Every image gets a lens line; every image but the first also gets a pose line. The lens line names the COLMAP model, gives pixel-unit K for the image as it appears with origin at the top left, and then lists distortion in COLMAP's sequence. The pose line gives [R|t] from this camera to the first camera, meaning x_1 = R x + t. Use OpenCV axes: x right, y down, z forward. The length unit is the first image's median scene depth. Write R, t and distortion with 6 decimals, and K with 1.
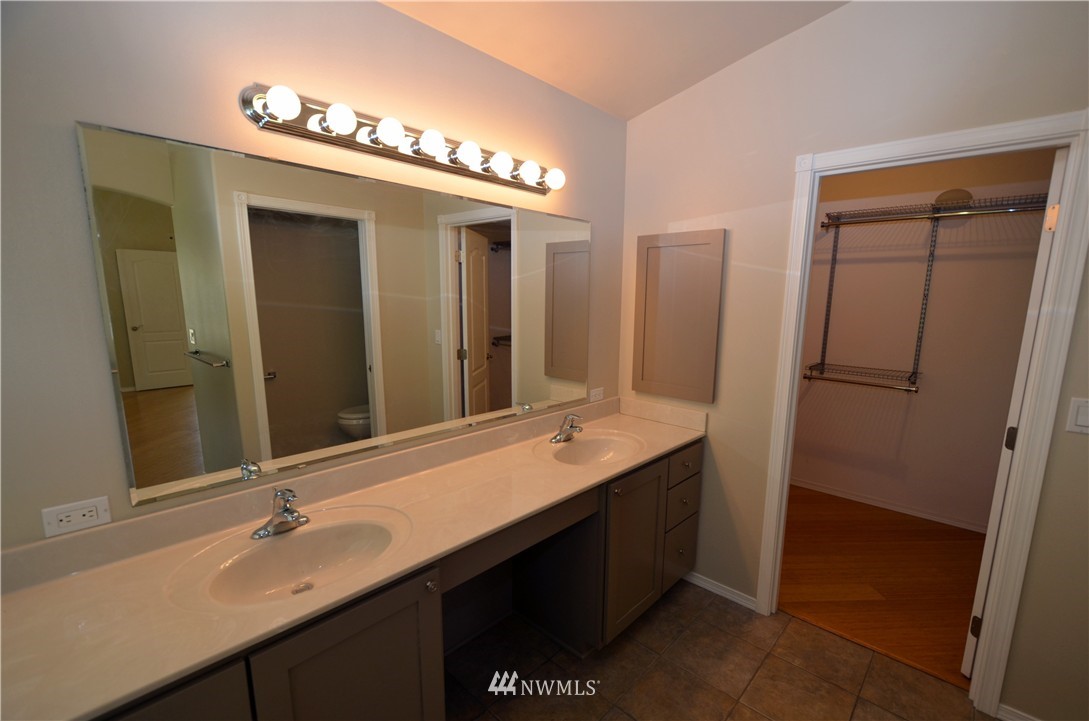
lens RADIAL K [[474.2, 0, 555.2], [0, 474.2, 375.6], [0, 0, 1]] dist [0.002641, -0.000614]
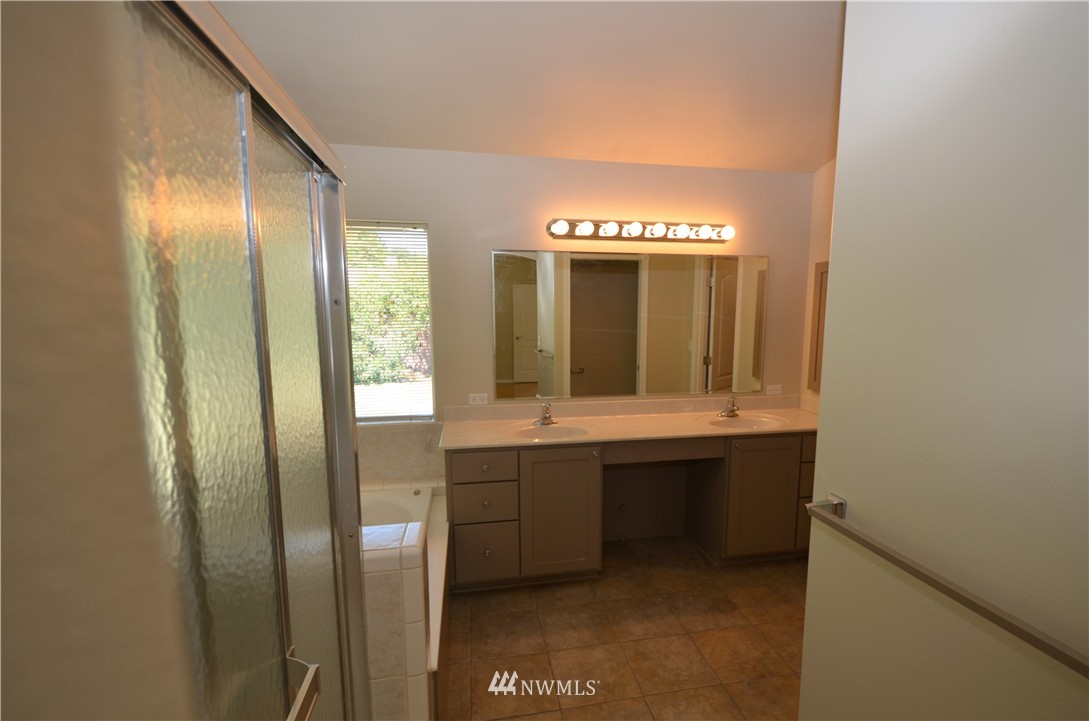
lens RADIAL K [[474.2, 0, 546.1], [0, 474.2, 367.1], [0, 0, 1]] dist [0.002641, -0.000614]
pose [[0.783281, 0.058836, -0.618877, 0.355841], [-0.093189, 0.995375, -0.023316, 0.059979], [0.614644, 0.075936, 0.785141, -0.331863]]
